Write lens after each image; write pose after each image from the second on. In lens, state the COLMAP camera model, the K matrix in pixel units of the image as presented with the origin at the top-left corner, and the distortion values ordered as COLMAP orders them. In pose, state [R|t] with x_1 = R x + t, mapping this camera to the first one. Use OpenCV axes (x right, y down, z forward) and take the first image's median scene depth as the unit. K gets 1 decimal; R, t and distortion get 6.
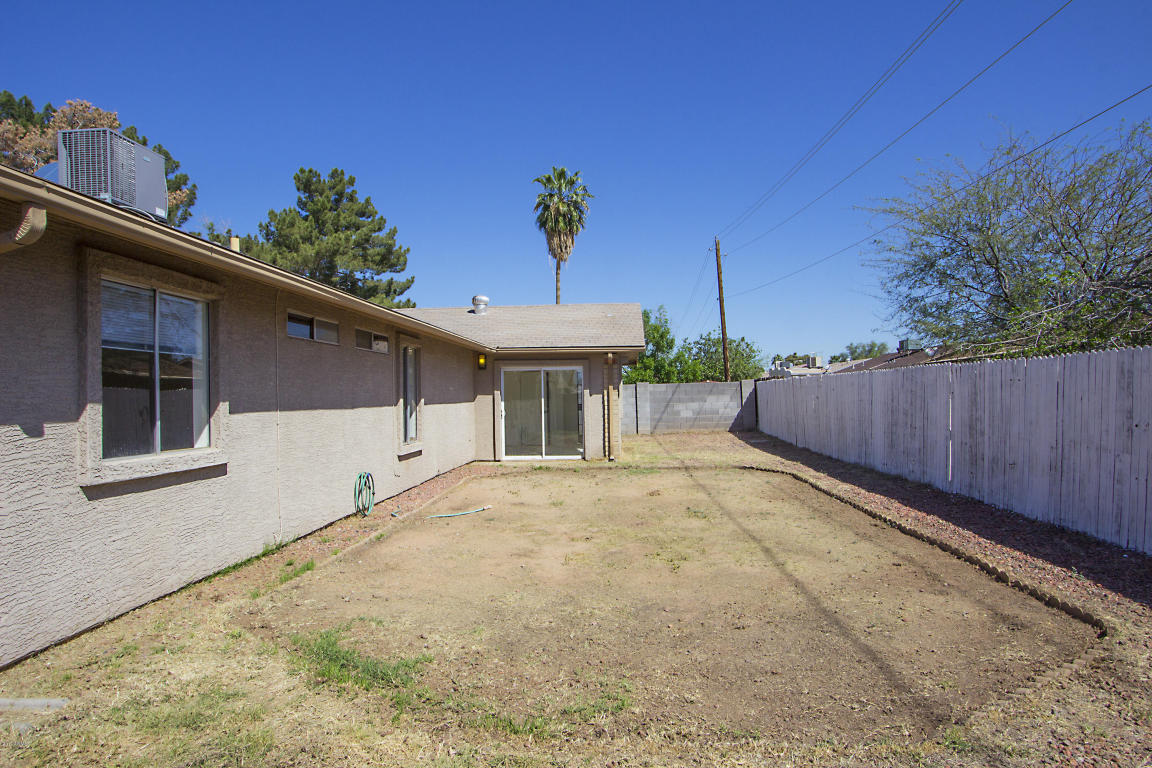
lens RADIAL K [[682.2, 0, 577.7], [0, 682.2, 385.9], [0, 0, 1]] dist [-0.017259, 0.009847]
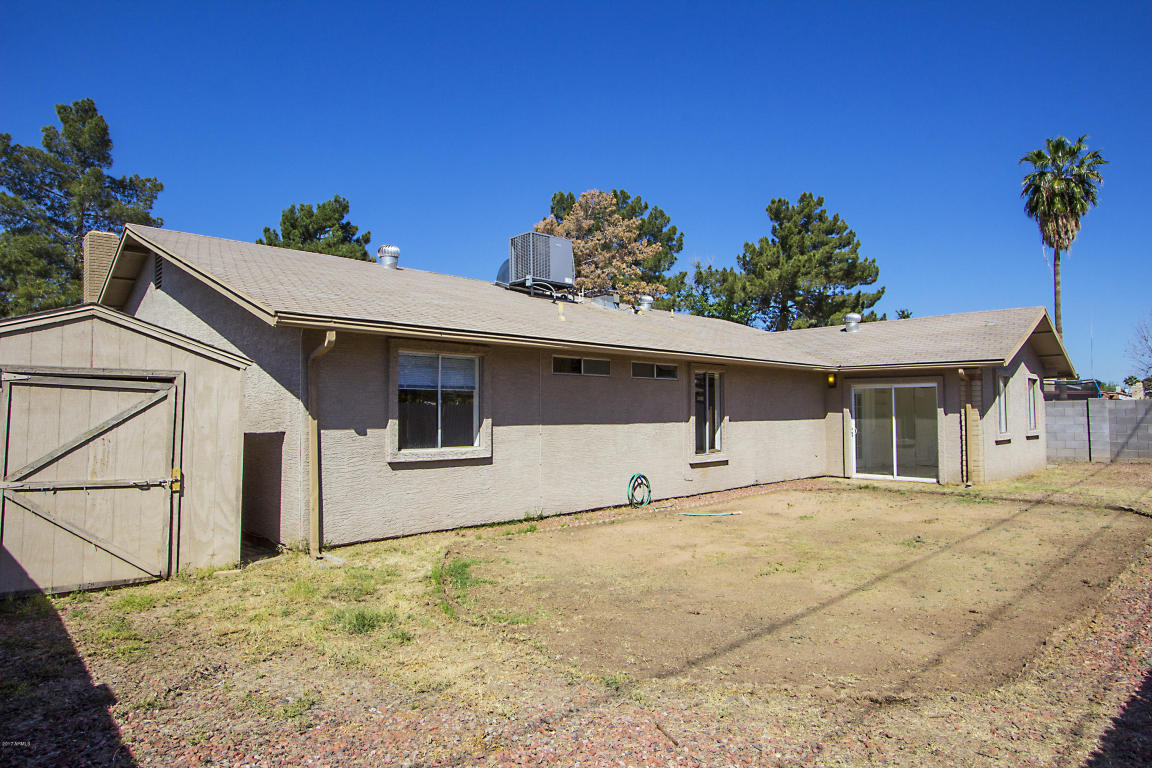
lens RADIAL K [[682.2, 0, 575.5], [0, 682.2, 385.5], [0, 0, 1]] dist [-0.017259, 0.009847]
pose [[0.725949, -0.014125, -0.687604, 0.283201], [0.002489, 0.999836, -0.017911, -0.009824], [0.687744, 0.011291, 0.725865, -0.012013]]
